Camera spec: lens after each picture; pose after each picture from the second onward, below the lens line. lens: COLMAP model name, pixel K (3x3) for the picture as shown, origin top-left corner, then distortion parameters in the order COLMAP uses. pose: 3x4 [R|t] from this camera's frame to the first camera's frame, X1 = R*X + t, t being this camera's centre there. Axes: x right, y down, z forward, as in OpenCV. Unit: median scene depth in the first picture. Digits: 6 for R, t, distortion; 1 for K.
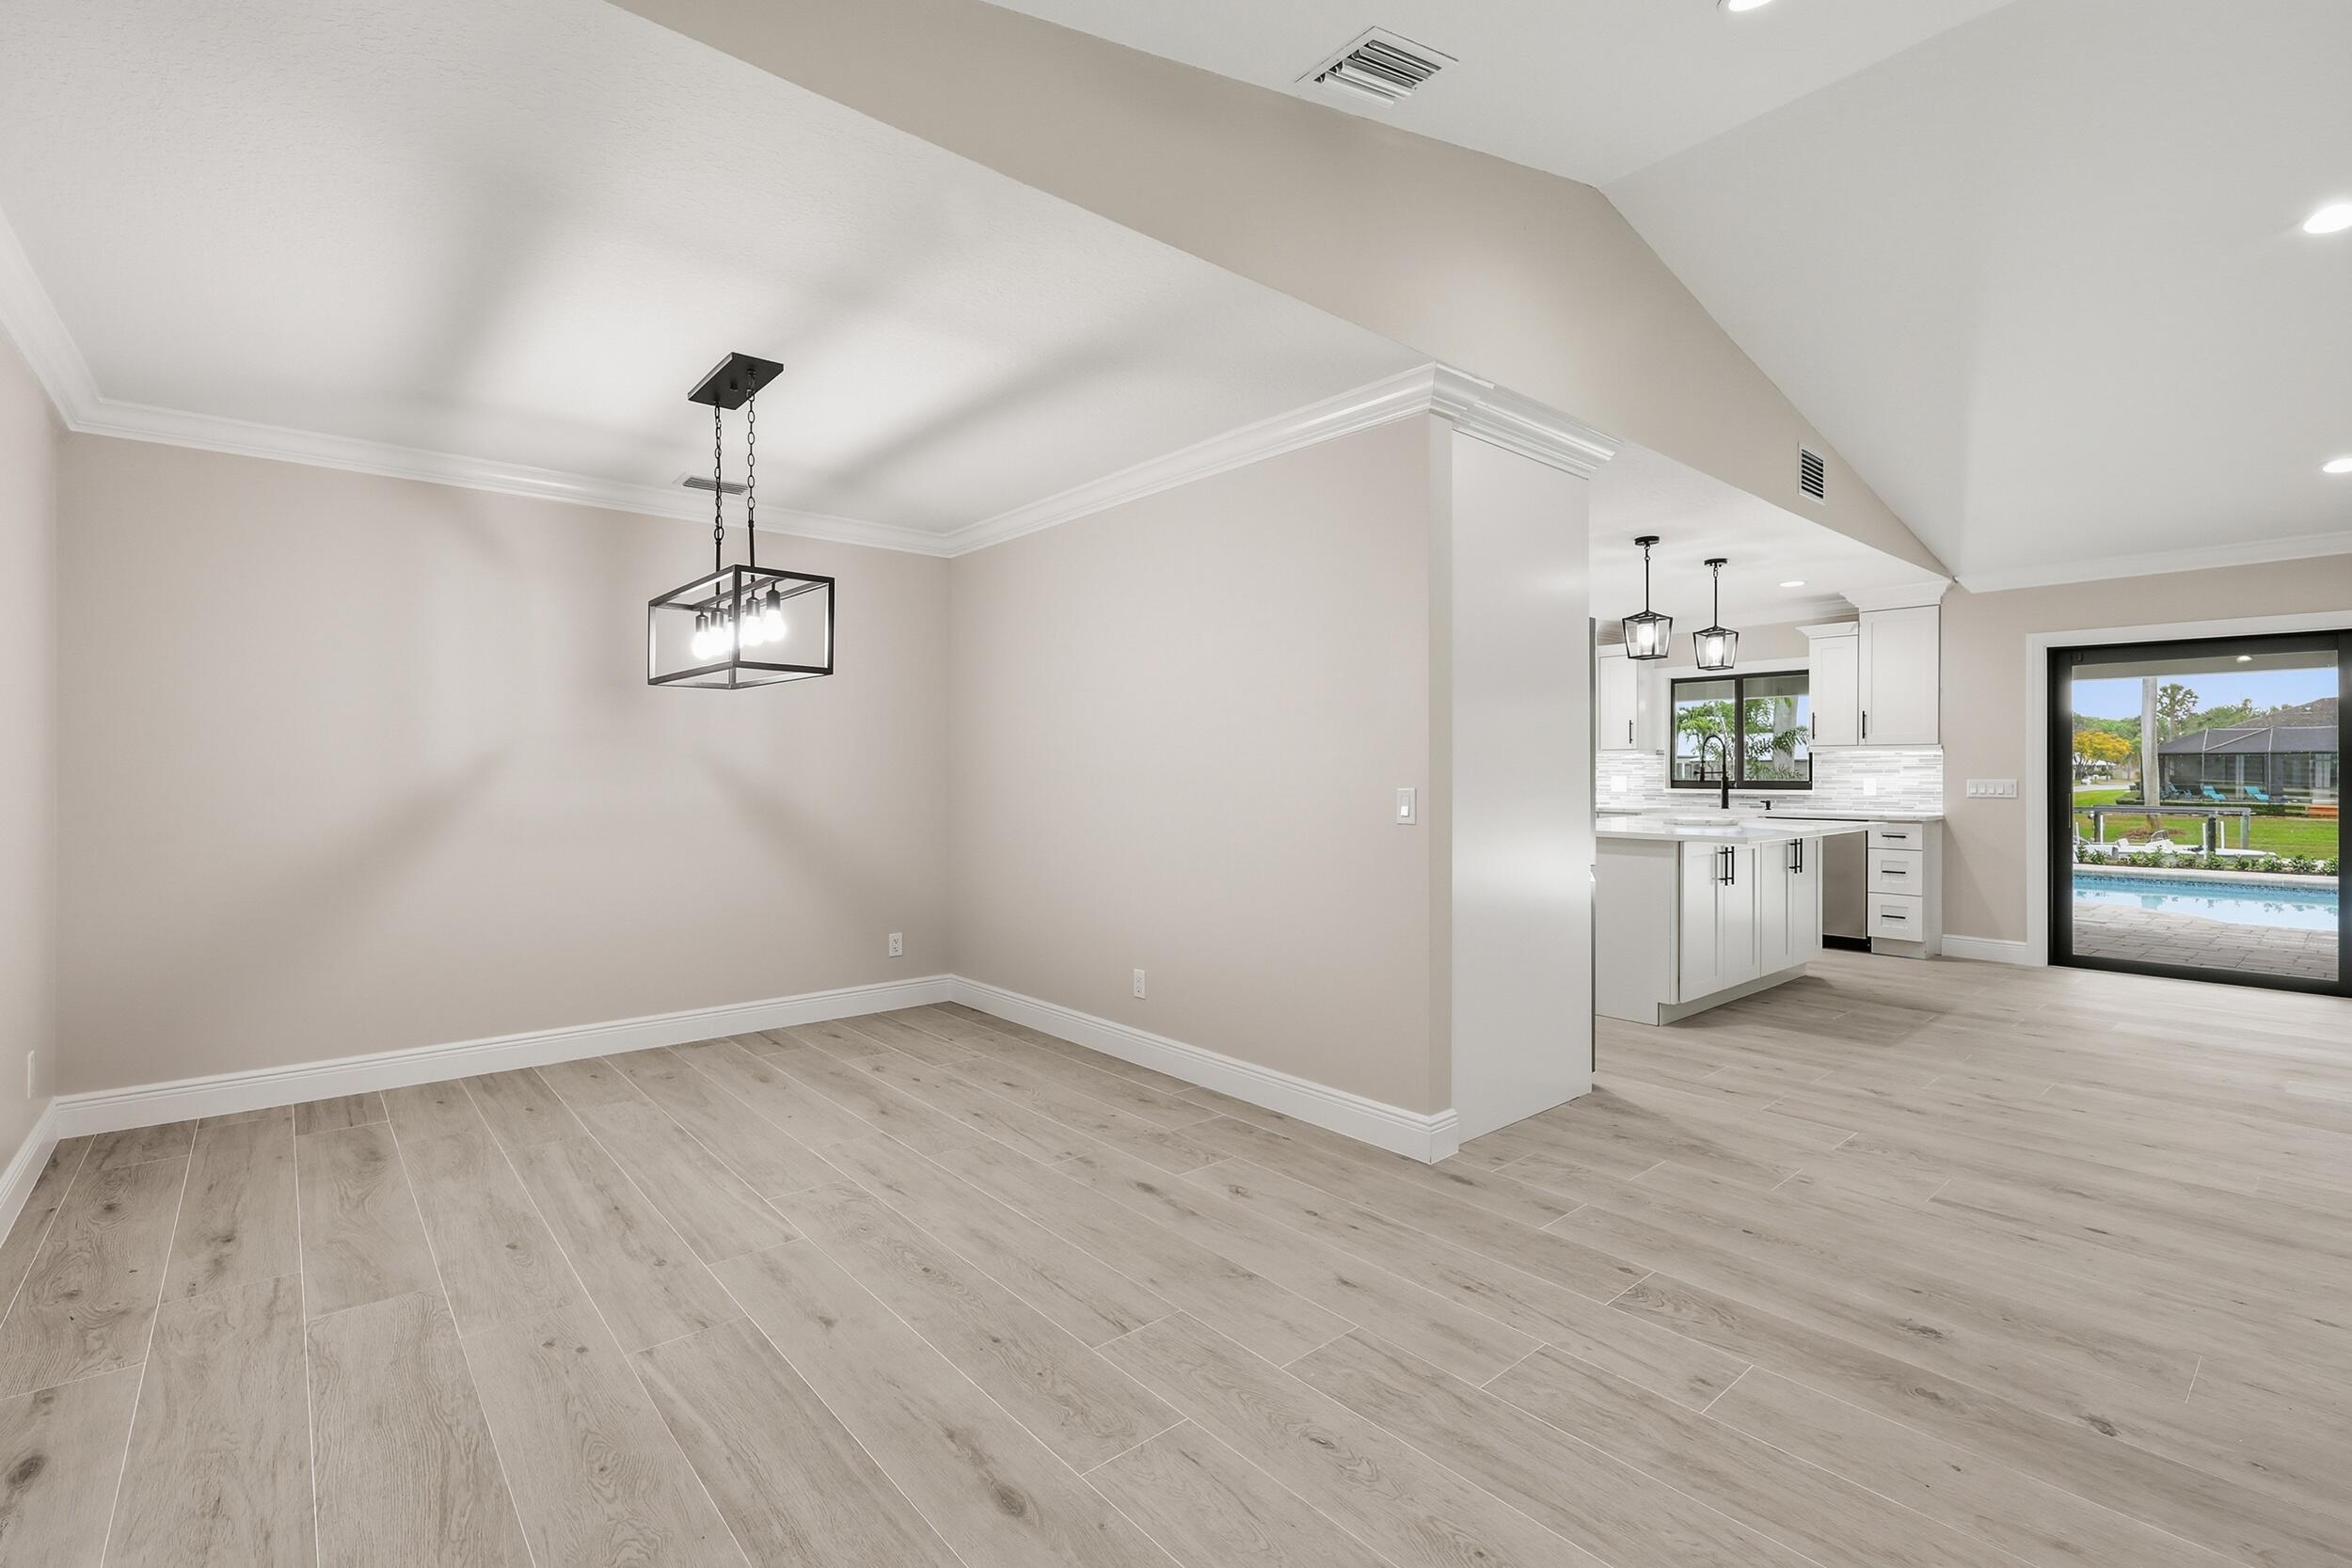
lens RADIAL K [[1043.6, 0, 1171.7], [0, 1043.6, 777.0], [0, 0, 1]] dist [-0.001805, -0.000060]
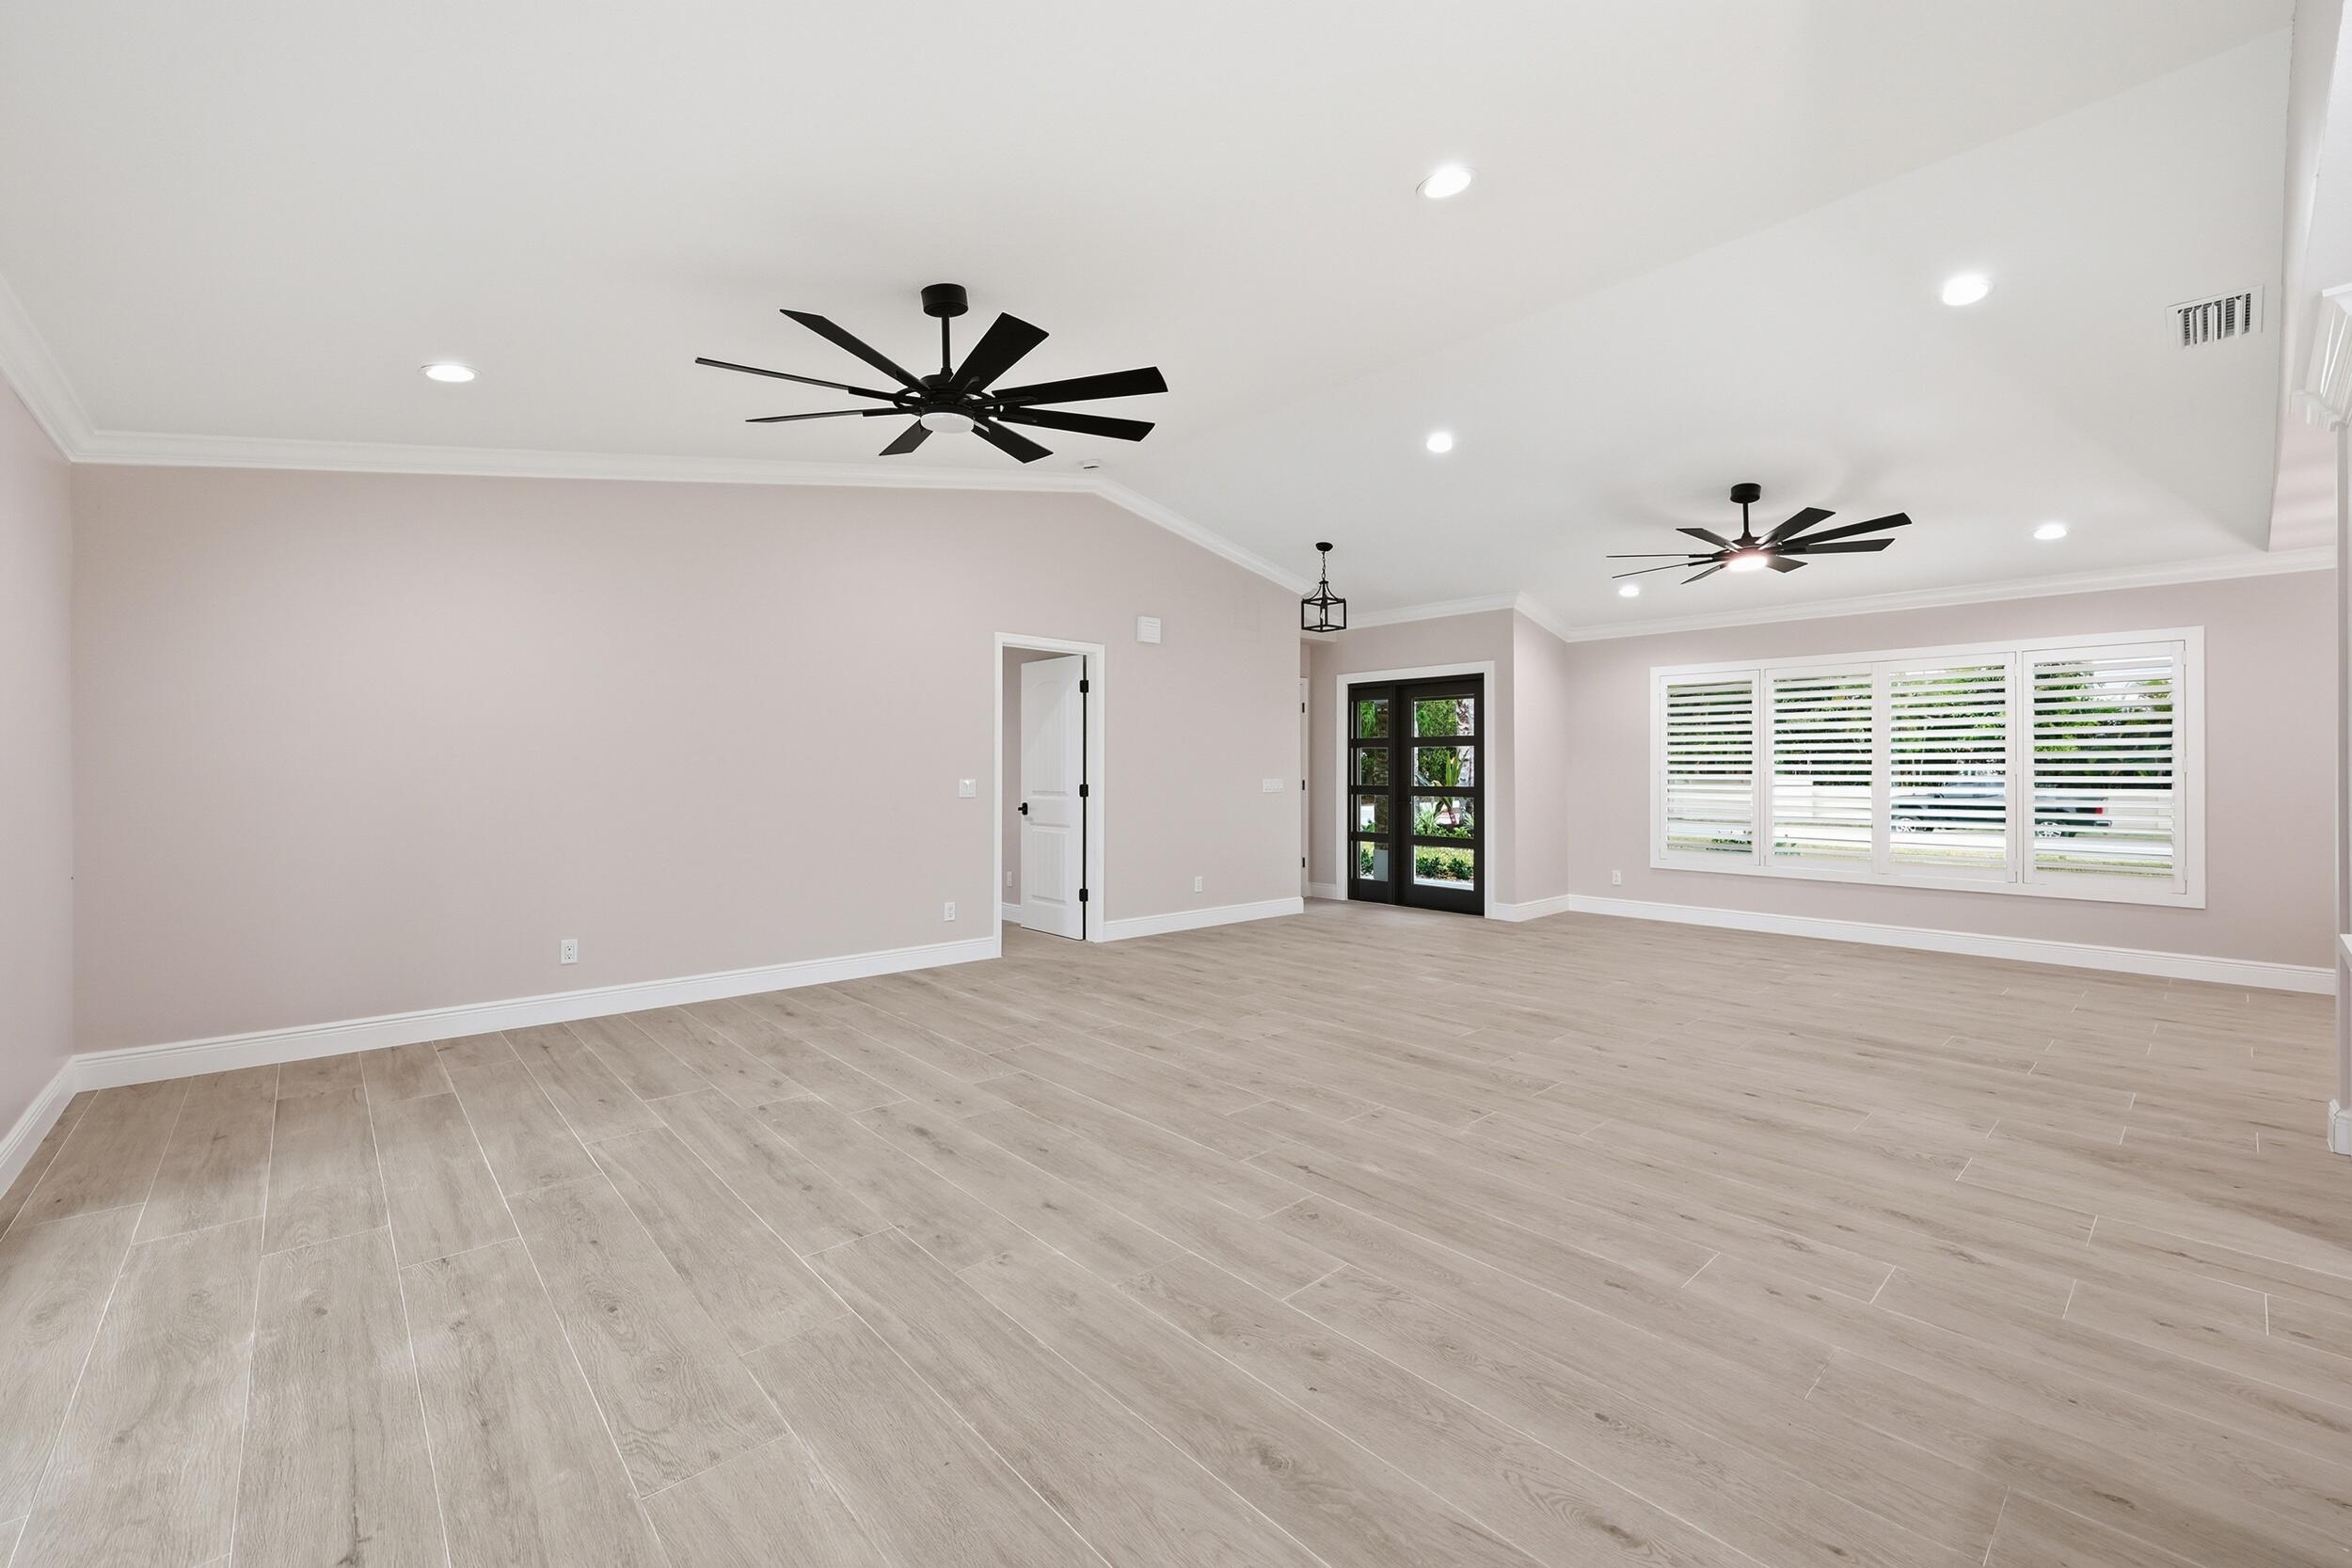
lens RADIAL K [[954.9, 0, 1176.0], [0, 954.9, 776.5], [0, 0, 1]] dist [0.001438, 0.000336]
pose [[-0.999720, -0.000119, -0.023670, 0.688538], [-0.000395, 0.999932, 0.011663, -0.006440], [0.023667, 0.011670, -0.999652, 0.921317]]
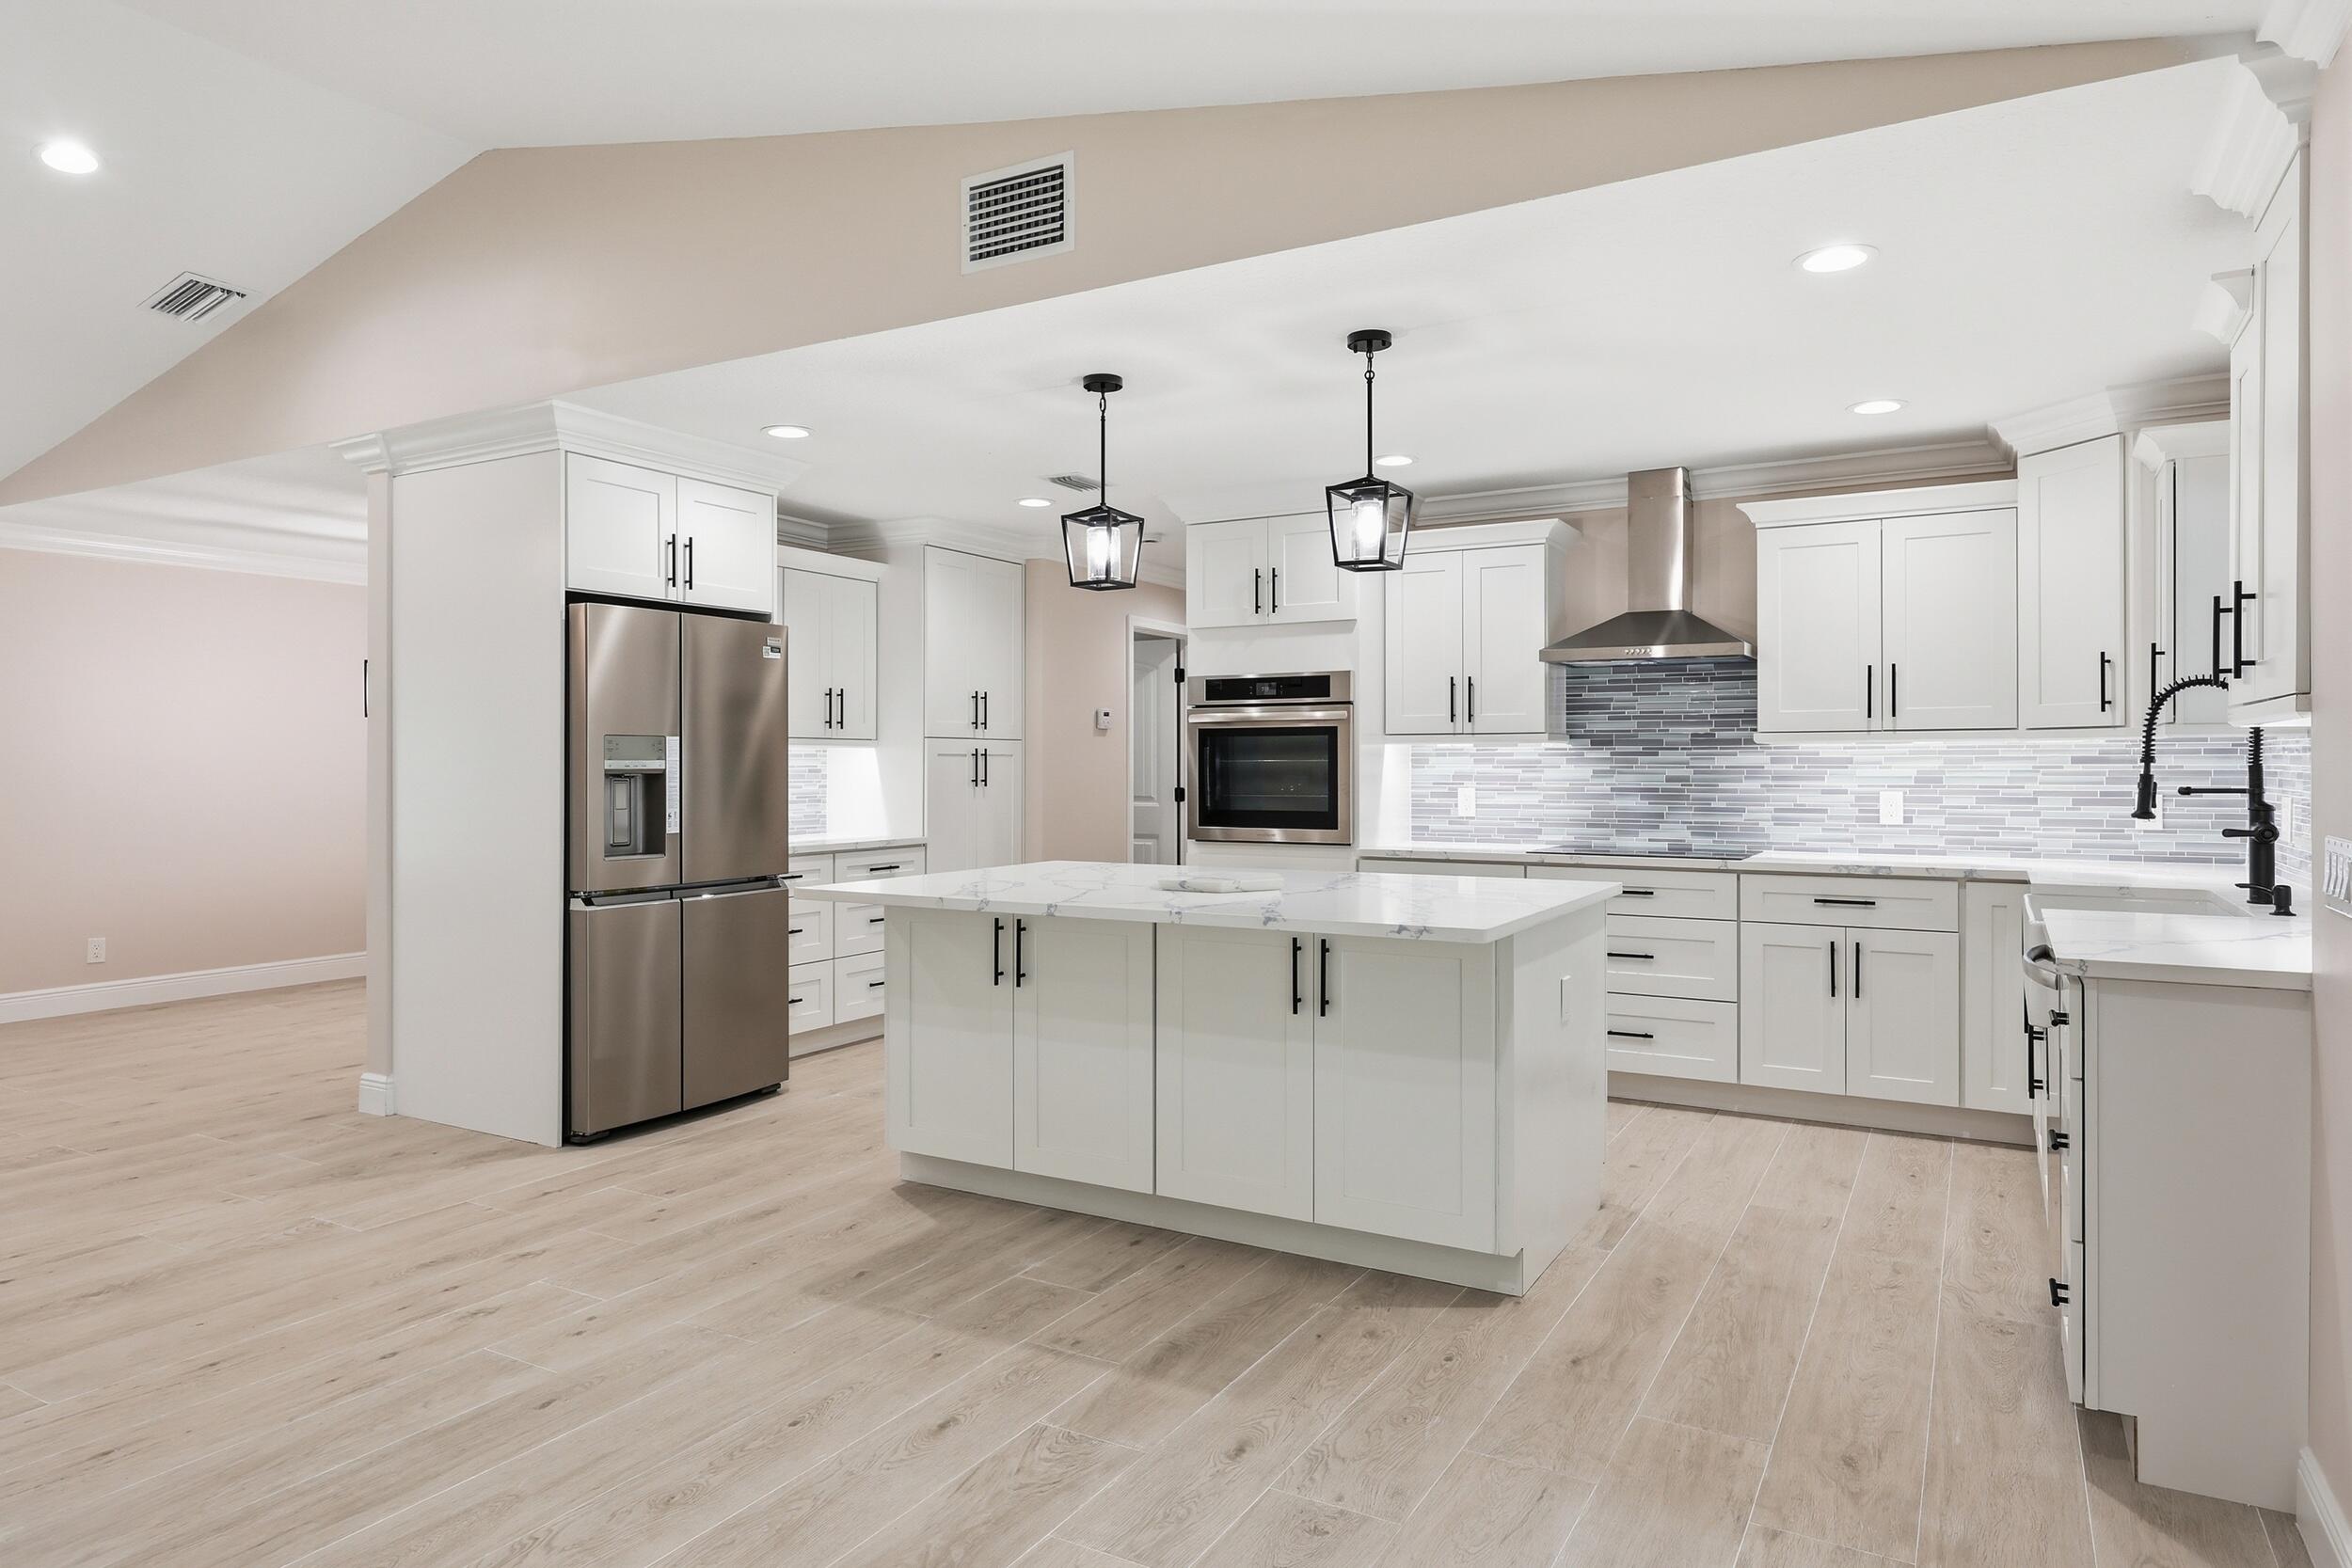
lens RADIAL K [[1426.3, 0, 1178.1], [0, 1426.3, 760.2], [0, 0, 1]] dist [-0.001813, 0.000690]
pose [[0.333455, -0.000013, -0.942766, 0.979392], [-0.005715, 0.999982, -0.002036, -0.012843], [0.942749, 0.006067, 0.333448, 0.628618]]
